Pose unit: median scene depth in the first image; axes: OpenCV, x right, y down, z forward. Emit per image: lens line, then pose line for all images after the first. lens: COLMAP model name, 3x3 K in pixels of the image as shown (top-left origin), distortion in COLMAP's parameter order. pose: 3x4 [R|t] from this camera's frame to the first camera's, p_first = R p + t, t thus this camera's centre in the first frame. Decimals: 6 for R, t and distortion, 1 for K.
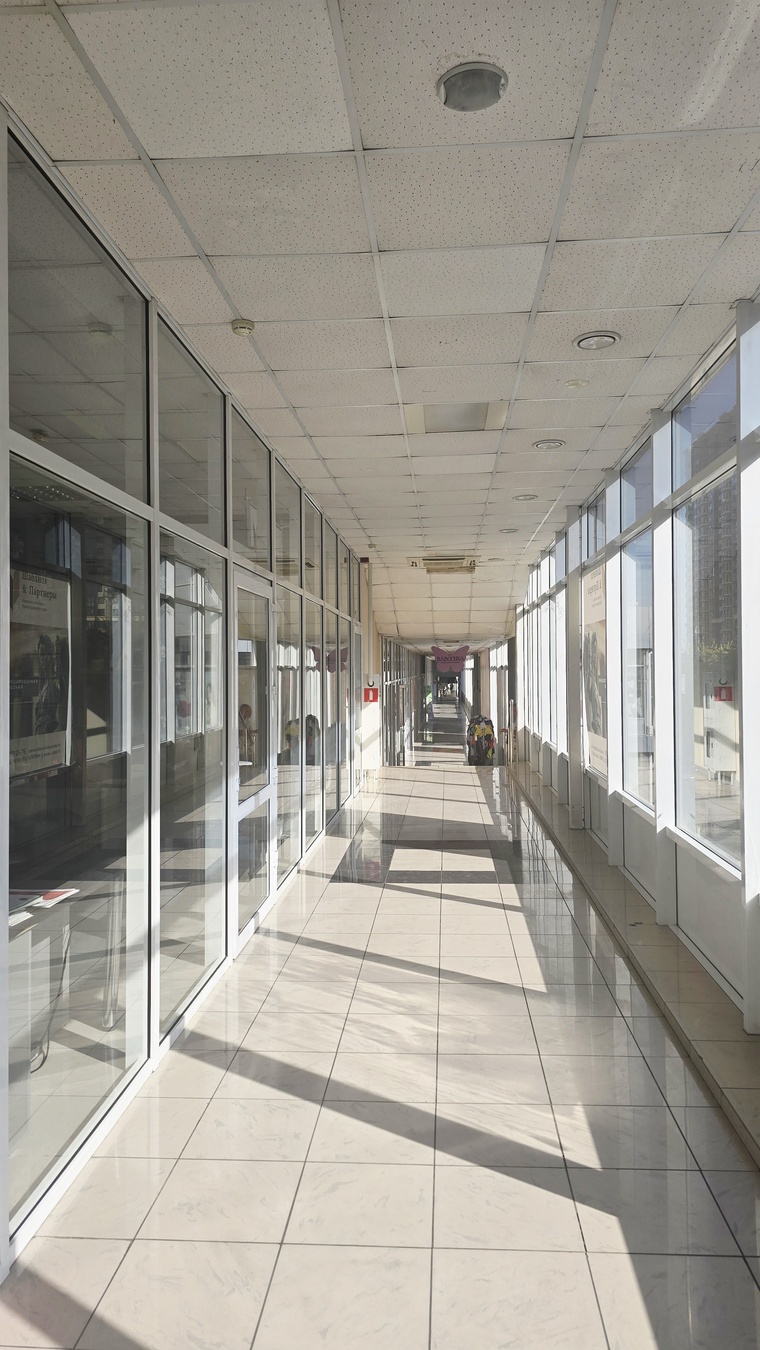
lens RADIAL K [[920.6, 0, 376.6], [0, 920.6, 667.0], [0, 0, 1]] dist [0.093968, -0.066975]
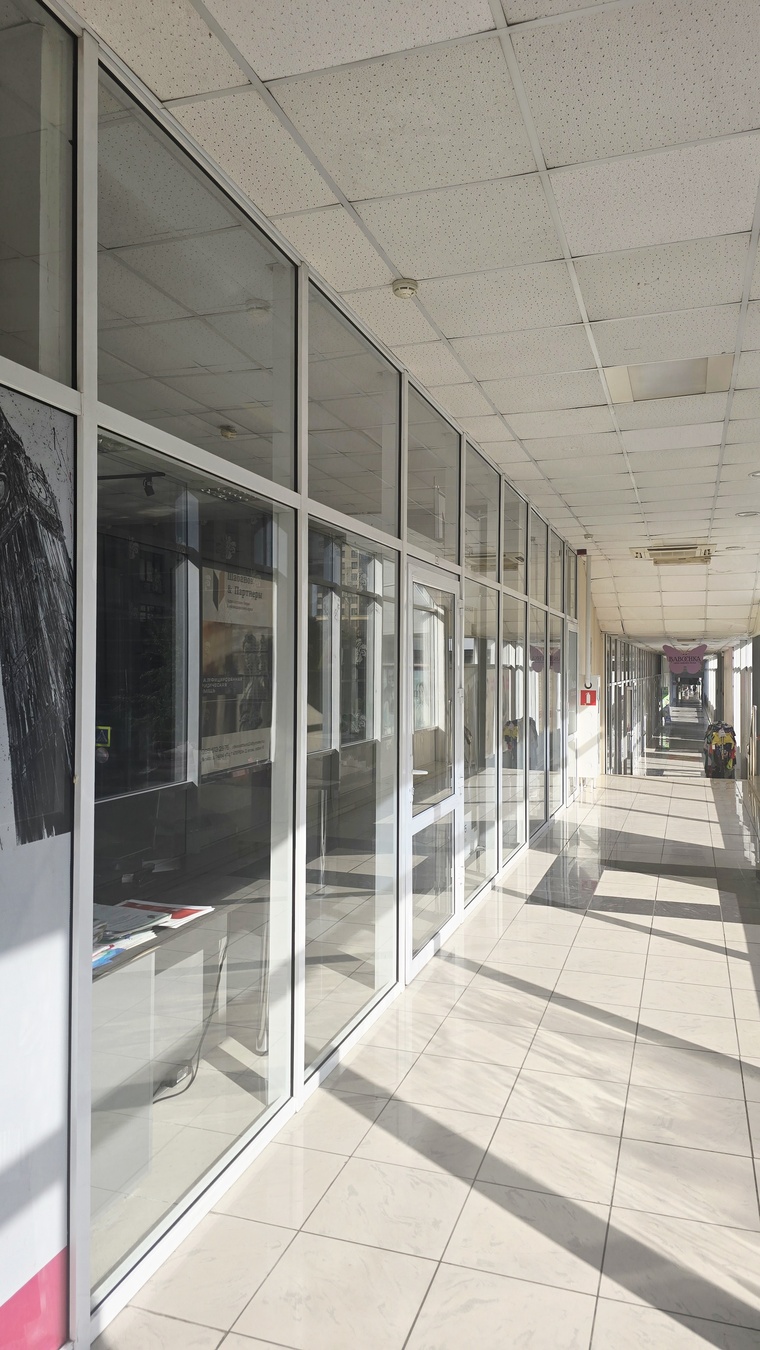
lens RADIAL K [[920.6, 0, 376.6], [0, 920.6, 667.0], [0, 0, 1]] dist [0.093968, -0.066975]
pose [[0.968596, 0.009220, -0.248470, 0.046616], [-0.008717, 0.999957, 0.003126, -0.003748], [0.248488, -0.000862, 0.968635, 0.107585]]
